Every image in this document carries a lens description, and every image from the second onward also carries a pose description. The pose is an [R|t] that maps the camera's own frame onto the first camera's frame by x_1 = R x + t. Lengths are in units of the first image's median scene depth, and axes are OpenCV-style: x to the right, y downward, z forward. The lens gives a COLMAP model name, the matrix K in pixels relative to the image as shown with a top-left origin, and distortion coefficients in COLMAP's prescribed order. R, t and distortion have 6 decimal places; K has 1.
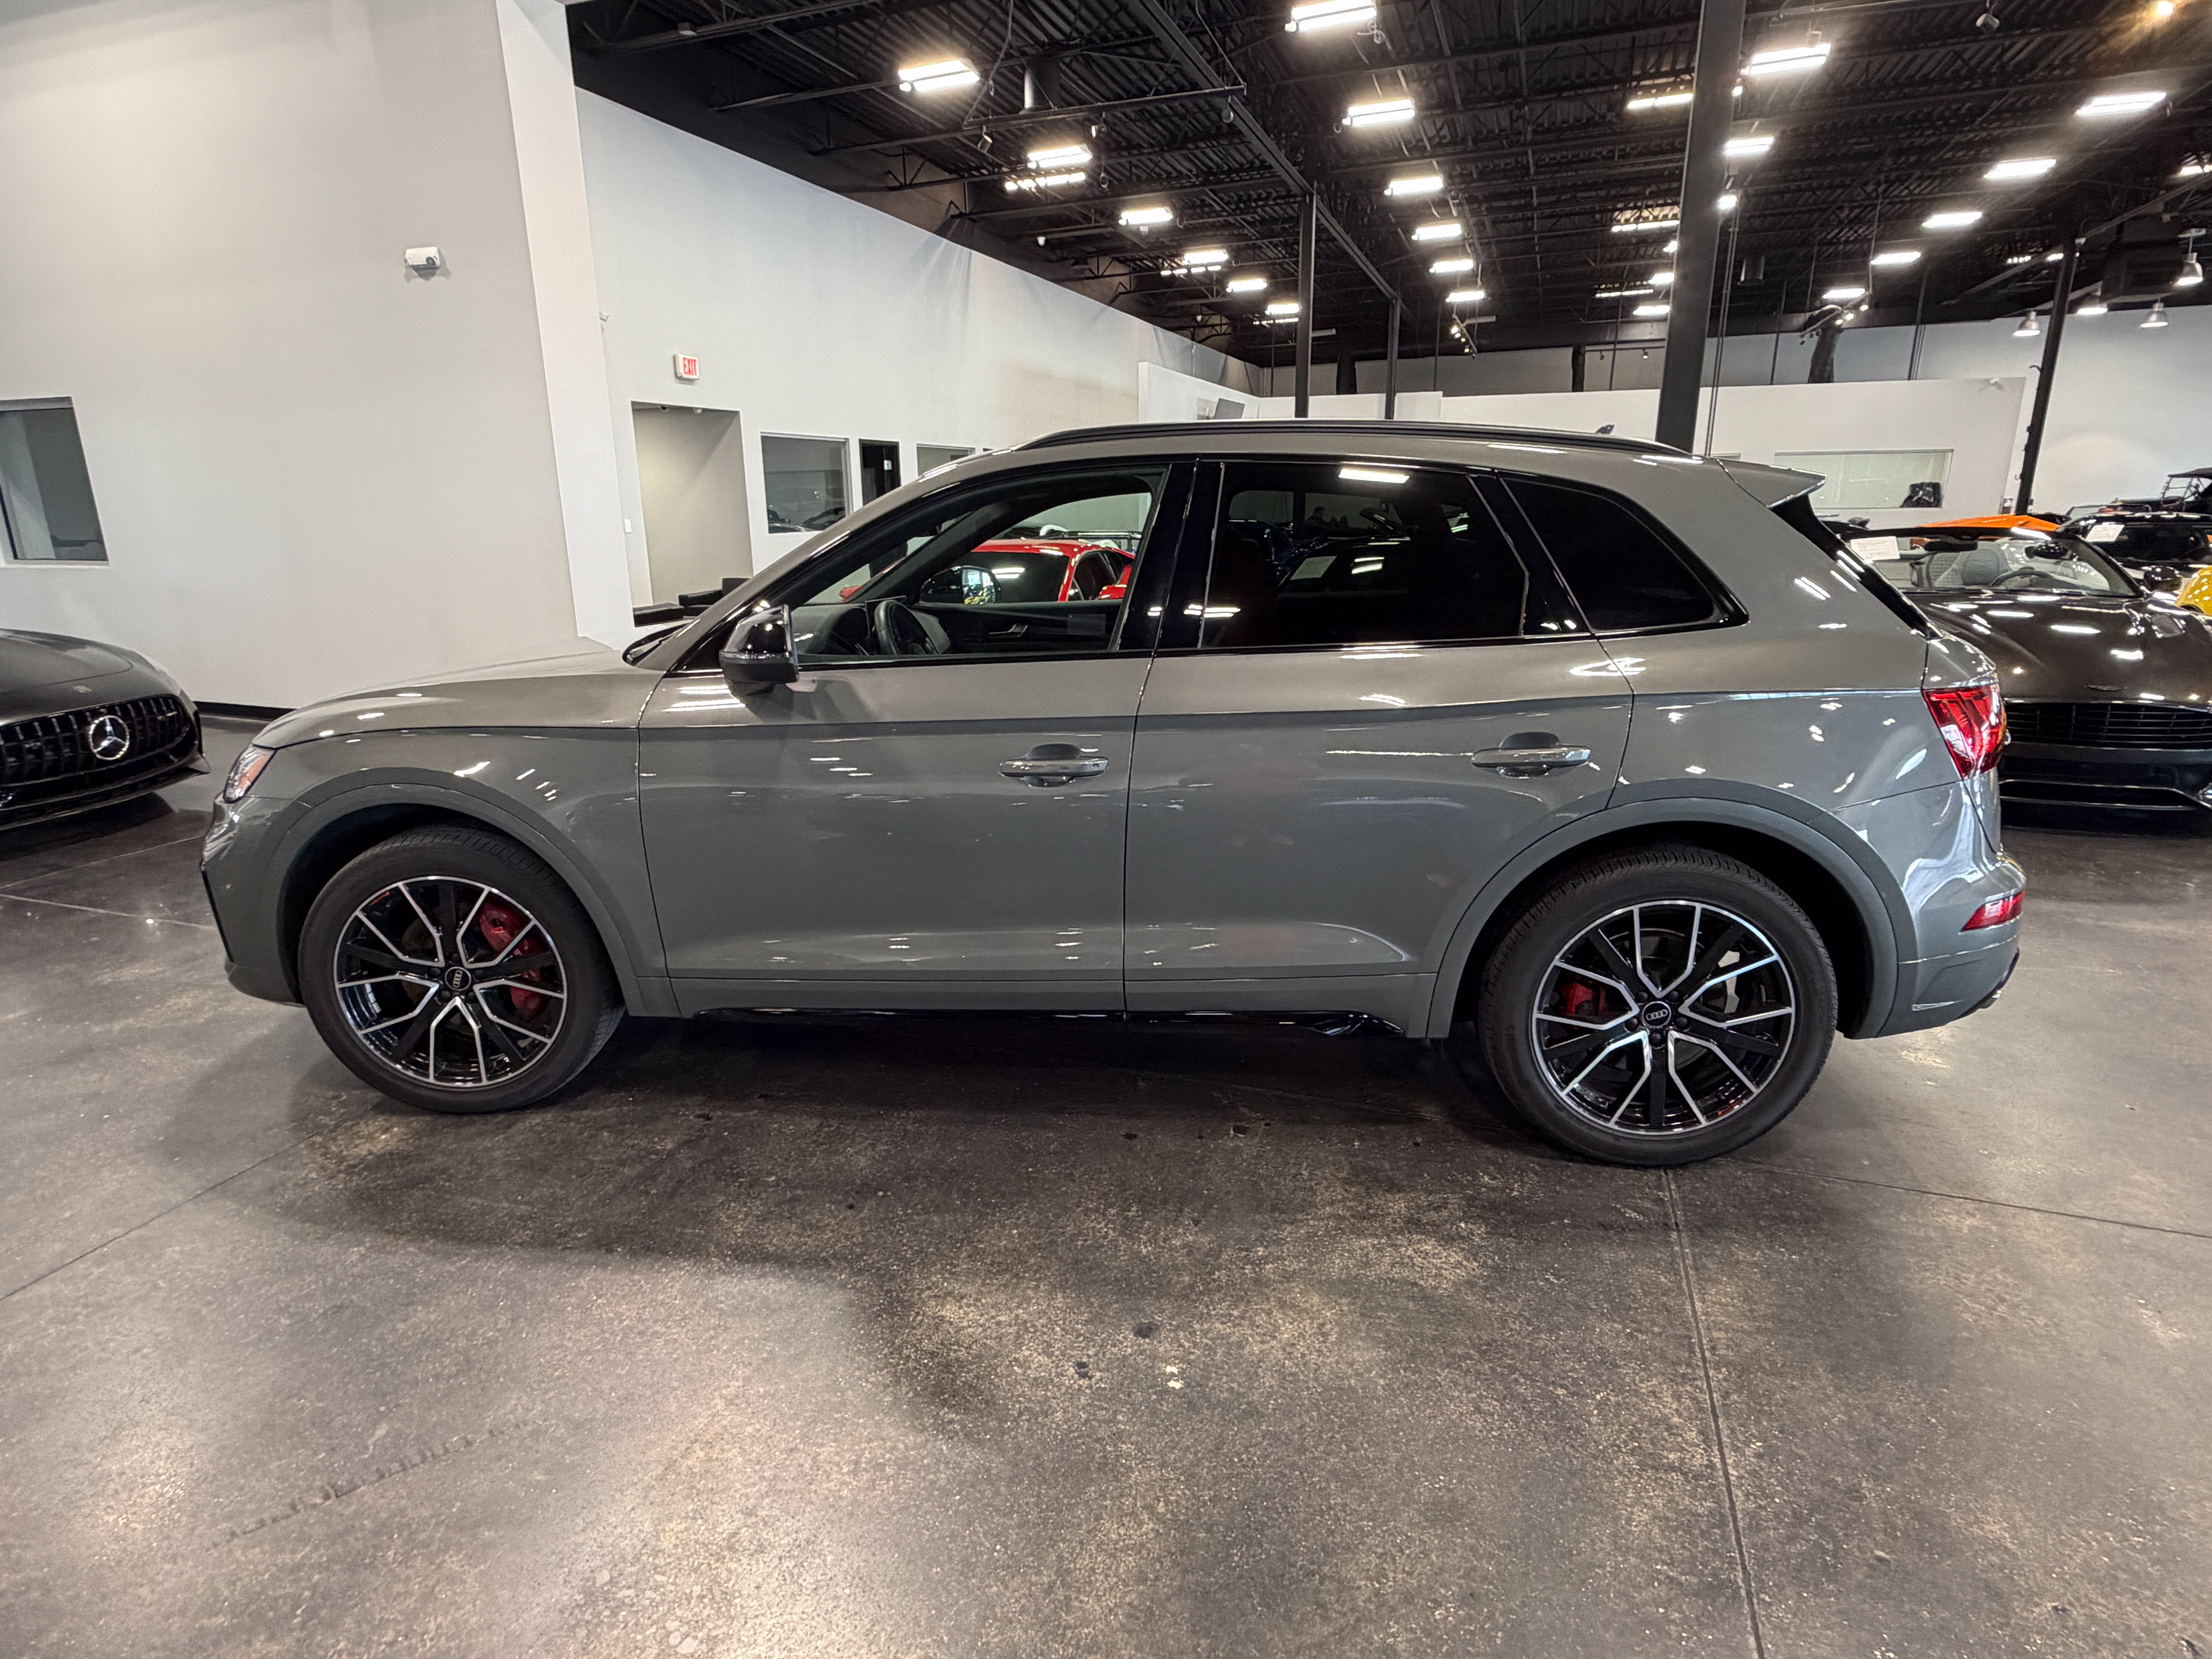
lens RADIAL K [[1211.8, 0, 1100.6], [0, 1211.8, 819.4], [0, 0, 1]] dist [0.010917, 0.000297]
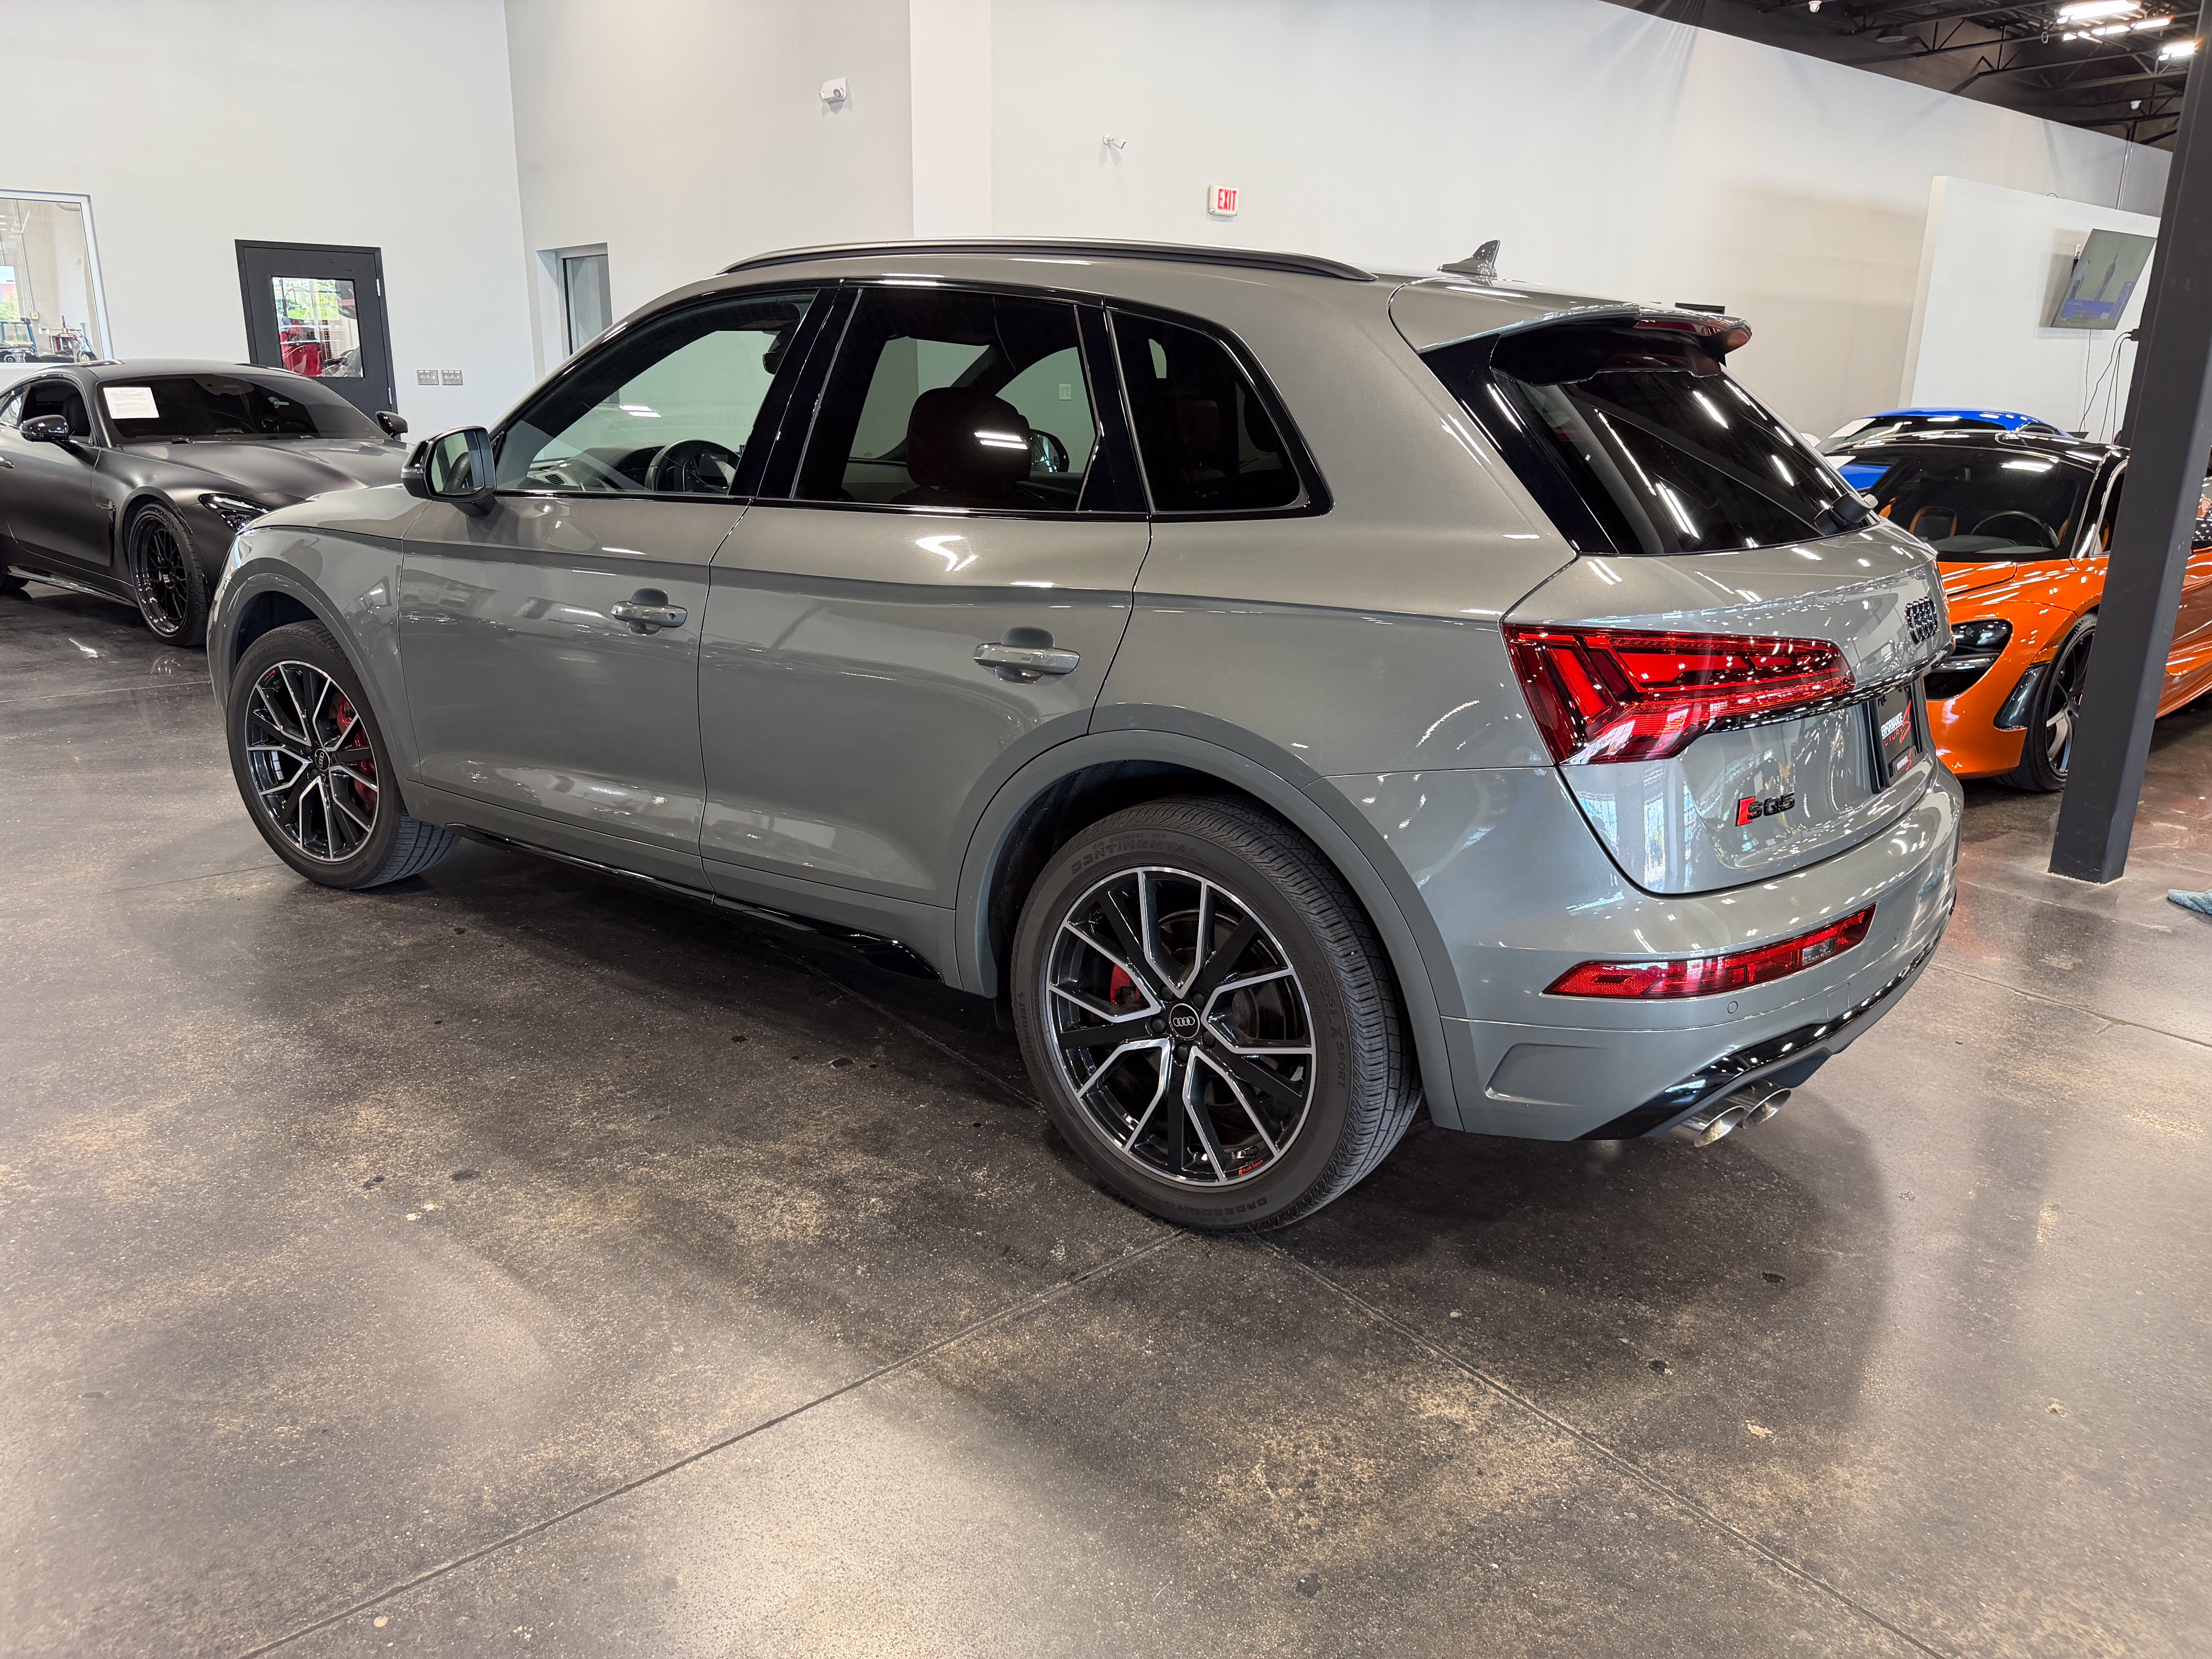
lens RADIAL K [[1548.4, 0, 1106.0], [0, 1548.4, 829.5], [0, 0, 1]] dist [0.005567, -0.003603]
pose [[0.859720, 0.171089, -0.481259, 0.799826], [-0.156971, 0.985133, 0.069804, -0.016368], [0.486047, 0.015532, 0.873794, 0.121746]]
